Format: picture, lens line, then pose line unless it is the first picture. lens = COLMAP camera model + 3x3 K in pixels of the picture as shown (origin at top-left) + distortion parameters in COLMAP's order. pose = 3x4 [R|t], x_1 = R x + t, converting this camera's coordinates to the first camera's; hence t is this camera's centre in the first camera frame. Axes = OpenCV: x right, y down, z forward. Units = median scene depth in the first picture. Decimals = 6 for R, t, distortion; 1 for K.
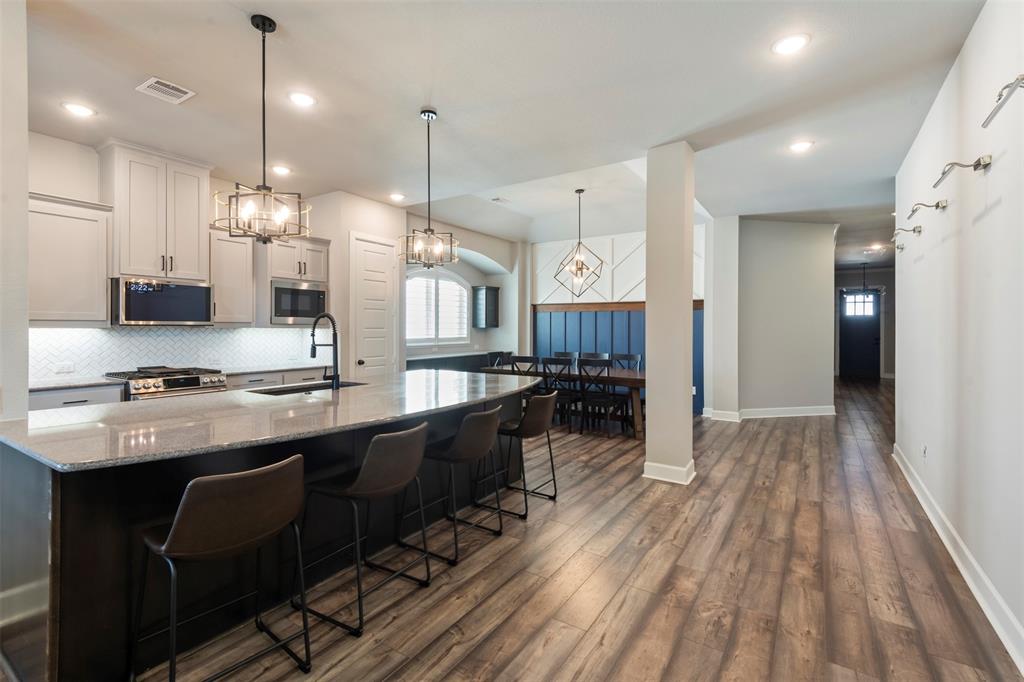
lens RADIAL K [[462.2, 0, 513.3], [0, 462.2, 325.0], [0, 0, 1]] dist [0.025691, -0.012160]
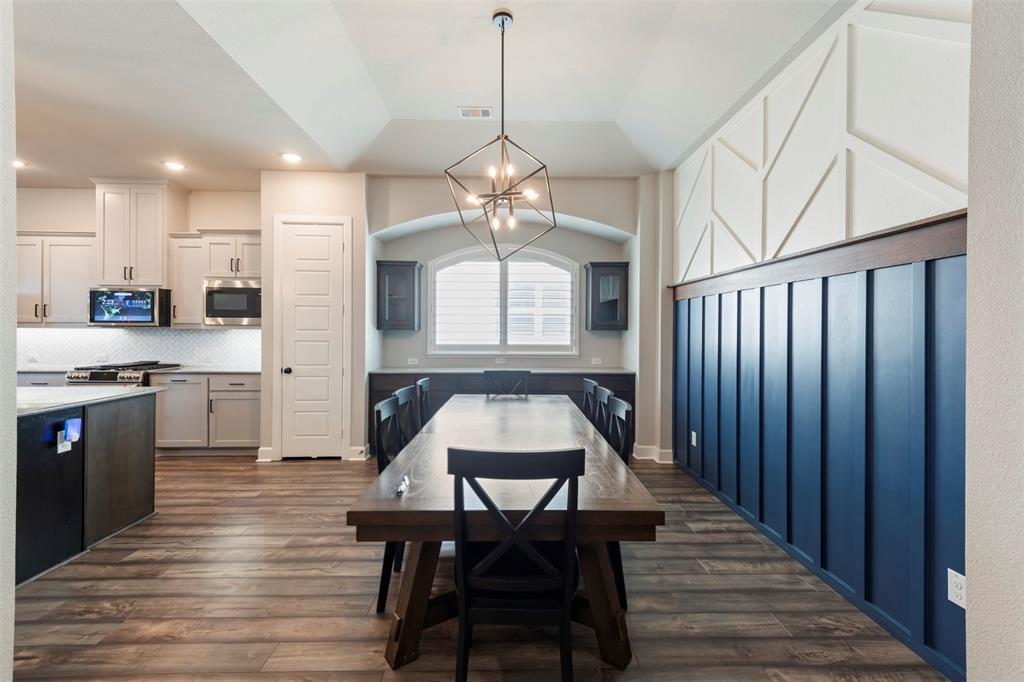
lens RADIAL K [[462.2, 0, 513.3], [0, 462.2, 325.0], [0, 0, 1]] dist [0.025691, -0.012160]
pose [[0.564204, -0.010481, -0.825569, 0.626864], [0.000733, 0.999925, -0.012194, 0.010265], [0.825635, 0.006275, 0.564169, 0.922828]]
